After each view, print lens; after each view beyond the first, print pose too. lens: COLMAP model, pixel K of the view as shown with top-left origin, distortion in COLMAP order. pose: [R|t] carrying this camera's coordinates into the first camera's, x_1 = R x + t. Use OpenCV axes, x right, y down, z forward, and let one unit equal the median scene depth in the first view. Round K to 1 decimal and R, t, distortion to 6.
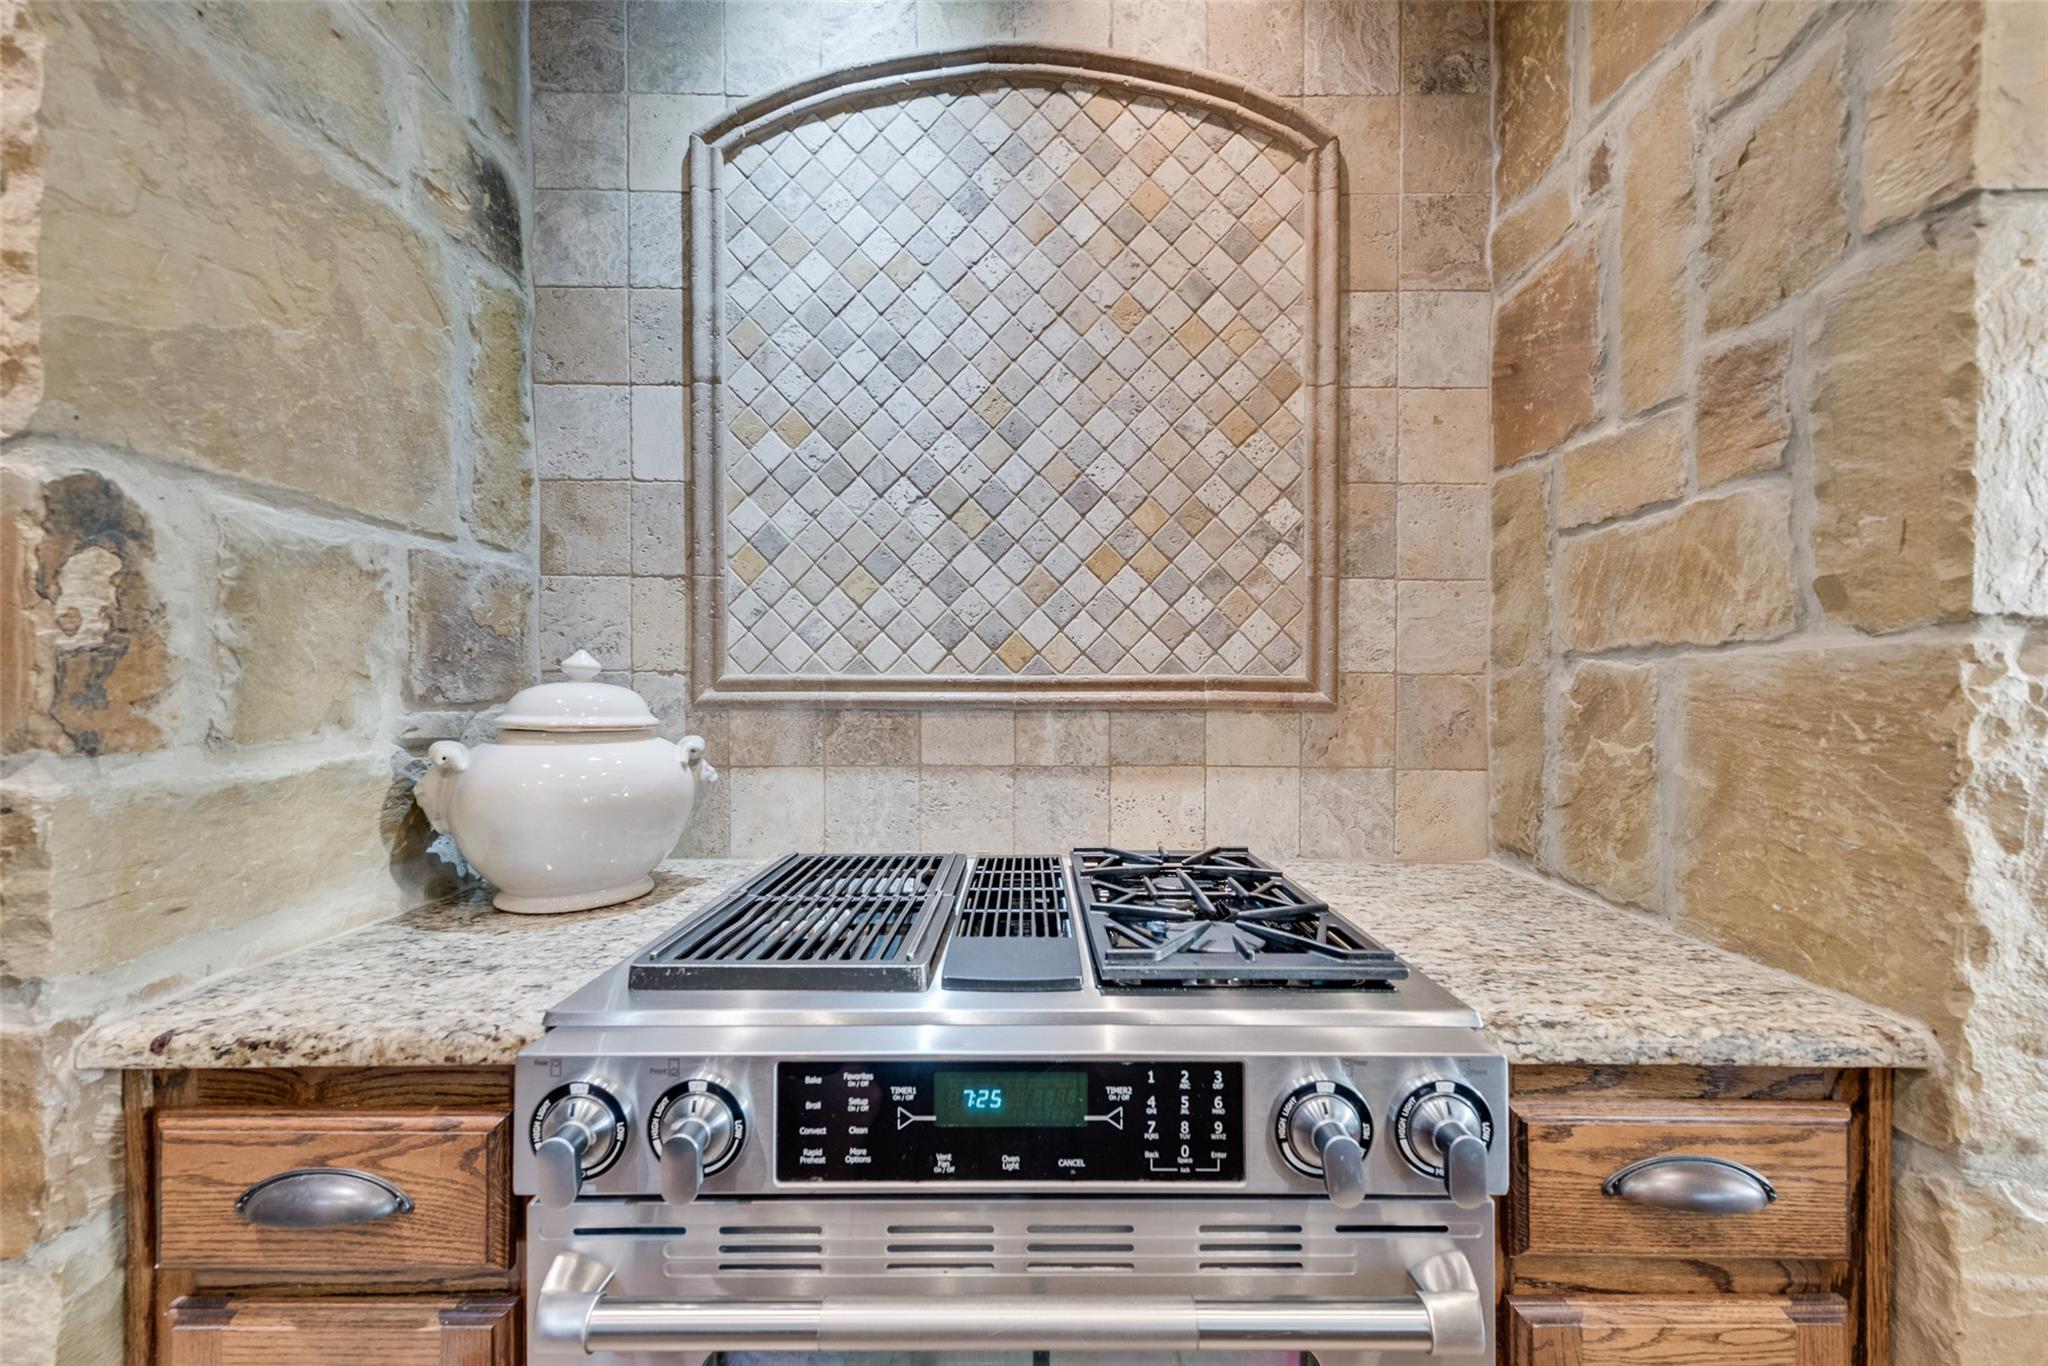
lens RADIAL K [[809.4, 0, 1018.3], [0, 809.4, 692.2], [0, 0, 1]] dist [0.012541, -0.000709]
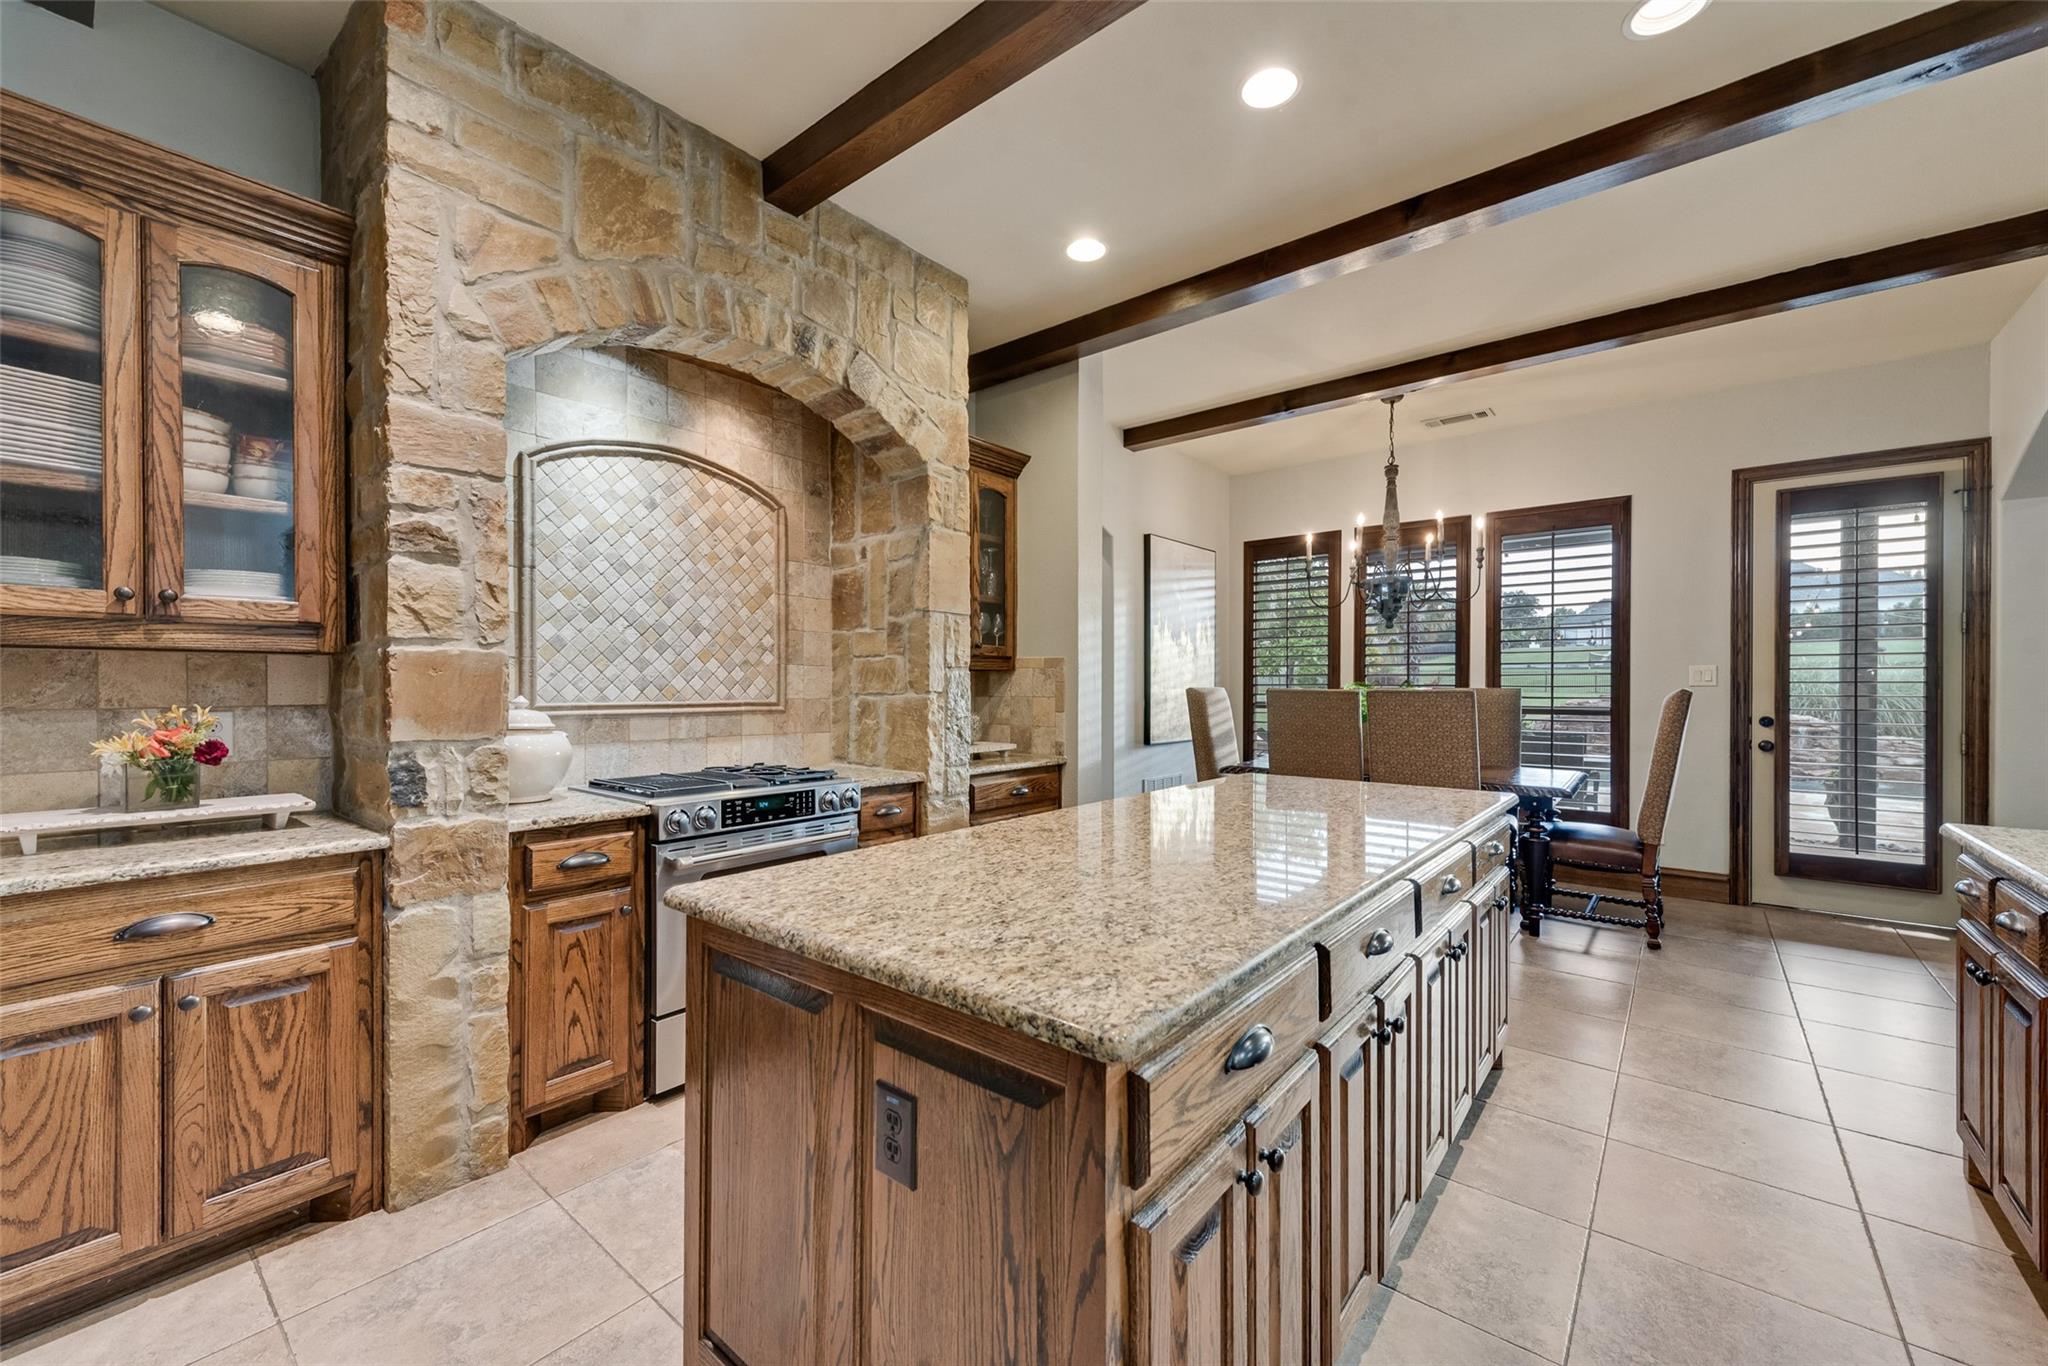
lens RADIAL K [[809.4, 0, 1036.0], [0, 809.4, 691.4], [0, 0, 1]] dist [0.012541, -0.000709]
pose [[0.629814, -0.005706, 0.776725, -1.204337], [0.006096, 0.999979, 0.002404, -0.051245], [-0.776722, 0.003221, 0.629835, -1.385886]]
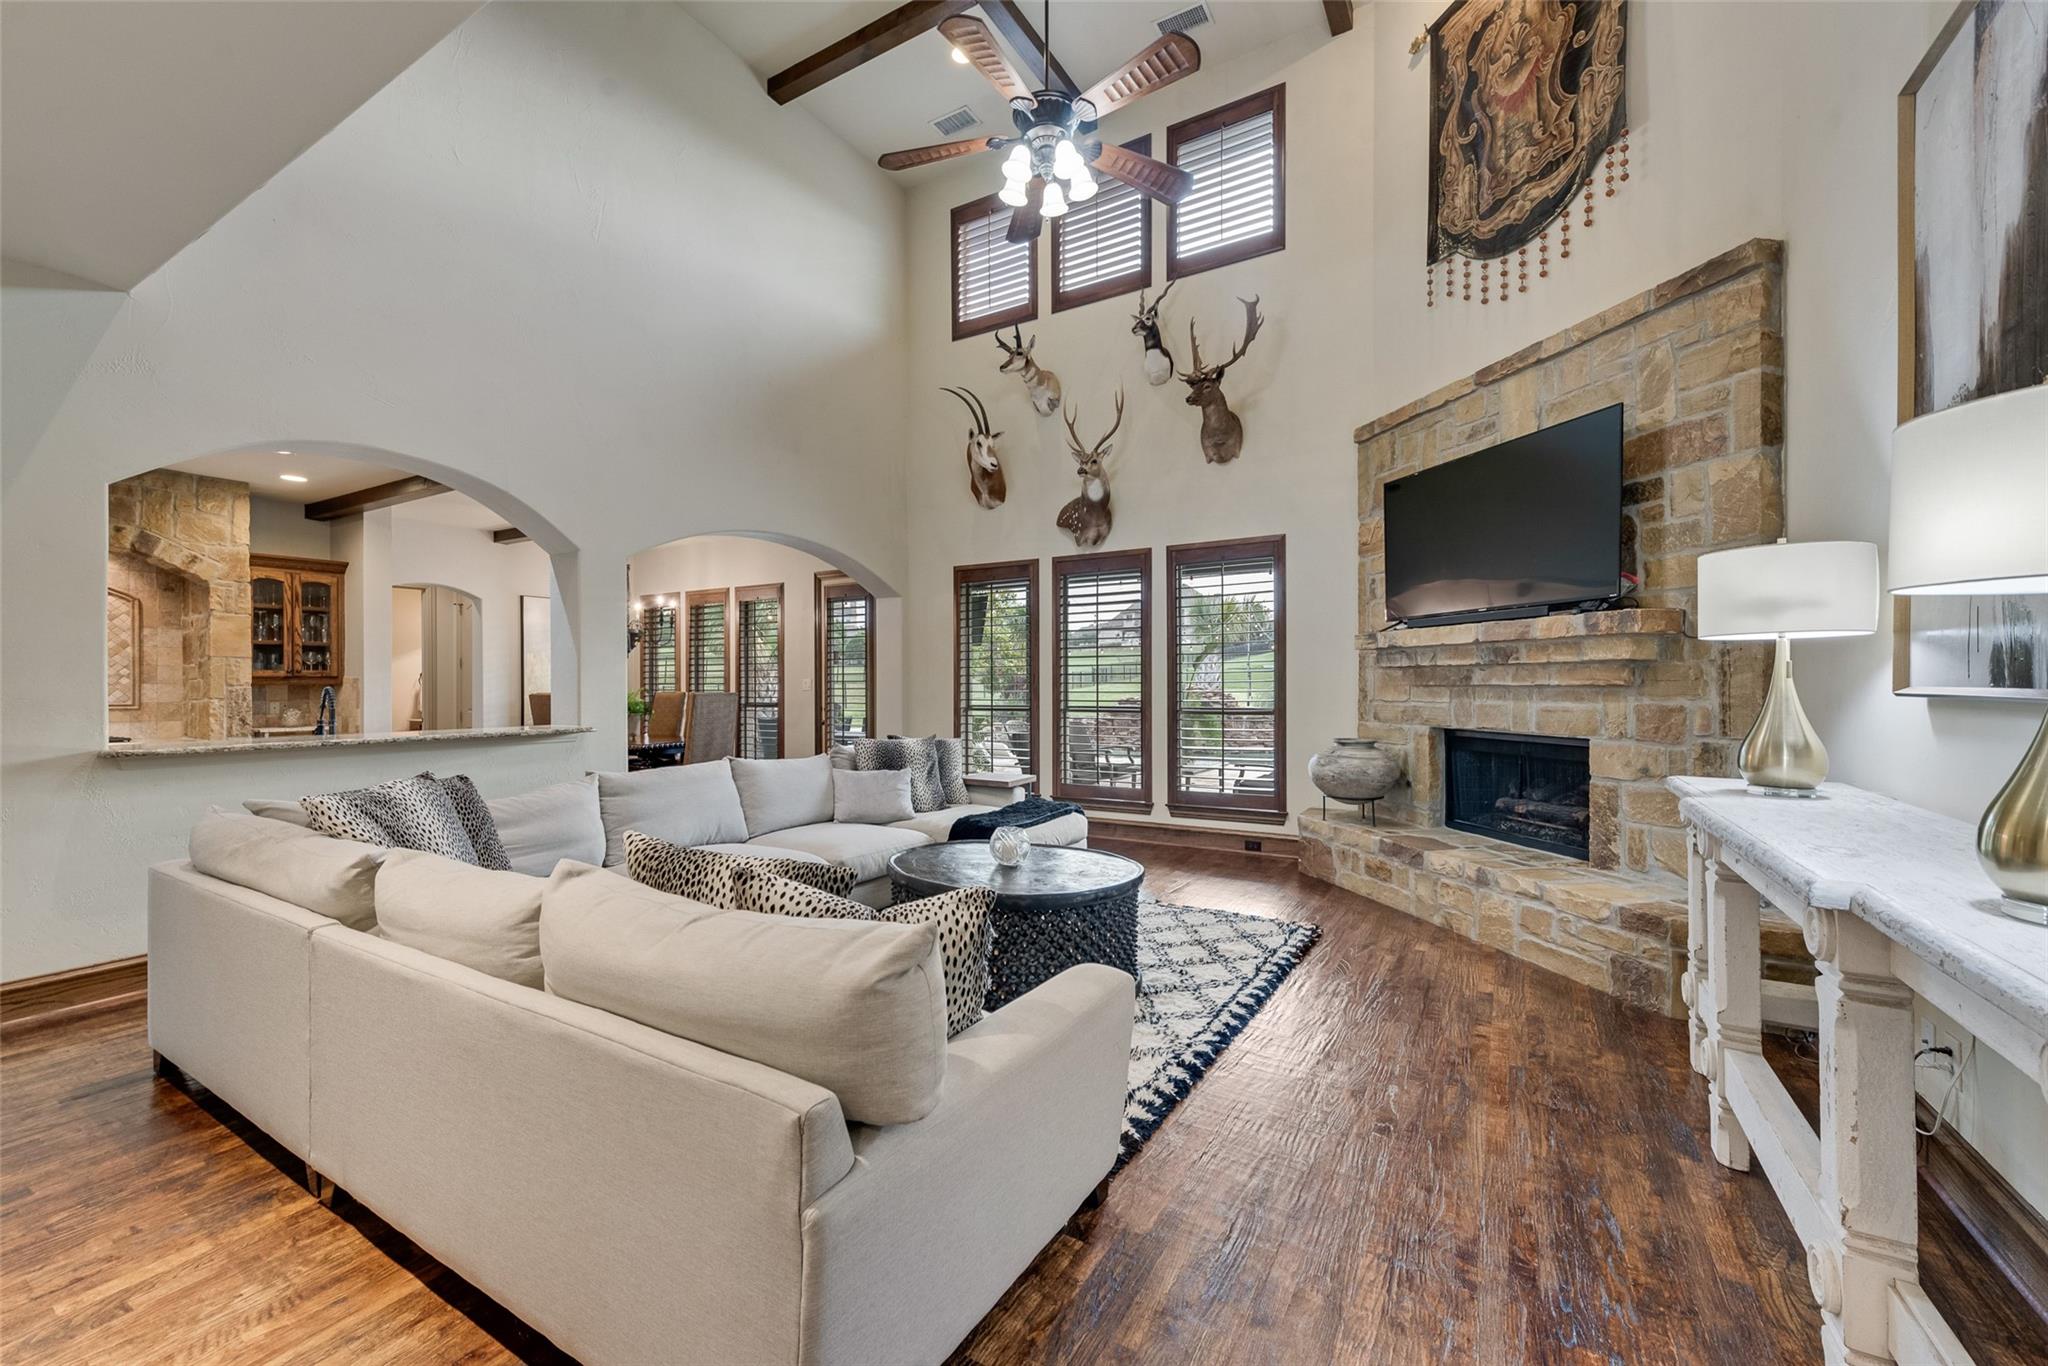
lens RADIAL K [[809.4, 0, 1025.3], [0, 809.4, 687.7], [0, 0, 1]] dist [0.012541, -0.000709]
pose [[0.512480, 0.001027, 0.858699, -1.180709], [0.012777, 0.999879, -0.008821, -0.000694], [-0.858604, 0.015492, 0.512405, -6.404887]]
